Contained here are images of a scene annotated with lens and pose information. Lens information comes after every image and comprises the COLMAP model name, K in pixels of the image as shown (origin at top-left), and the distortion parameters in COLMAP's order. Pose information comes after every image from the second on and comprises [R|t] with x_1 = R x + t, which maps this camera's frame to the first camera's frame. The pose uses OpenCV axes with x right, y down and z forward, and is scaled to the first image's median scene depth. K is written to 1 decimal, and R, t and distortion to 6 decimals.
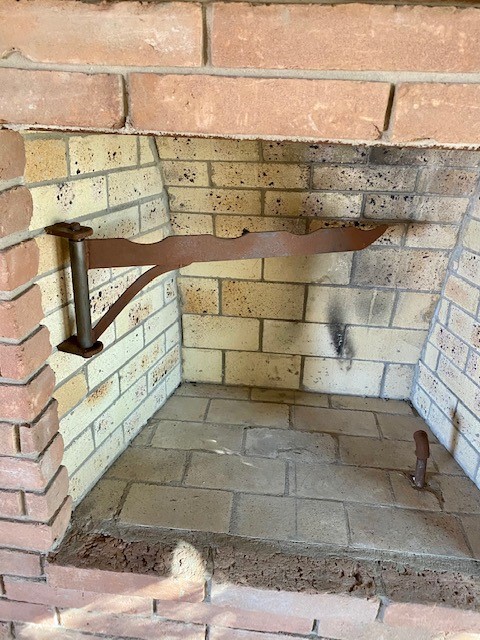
lens RADIAL K [[484.9, 0, 240.1], [0, 484.9, 318.3], [0, 0, 1]] dist [0.036161, -0.004020]
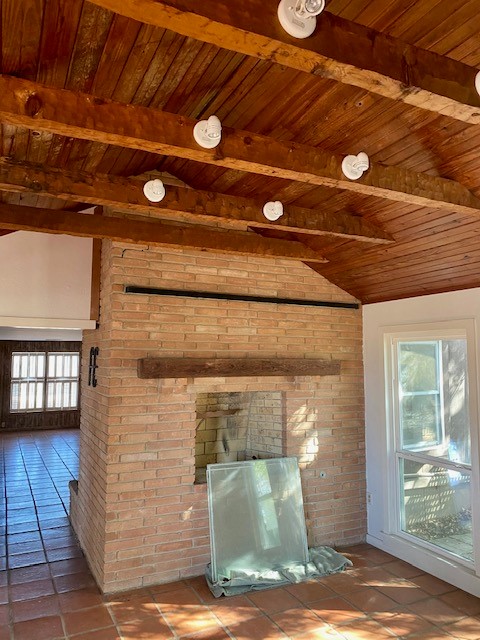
lens RADIAL K [[484.9, 0, 239.9], [0, 484.9, 319.2], [0, 0, 1]] dist [0.036161, -0.004020]
pose [[0.837752, 0.017960, 0.545756, -1.881744], [0.244786, 0.881056, -0.404748, 0.788347], [-0.488111, 0.472671, 0.733710, -2.363888]]
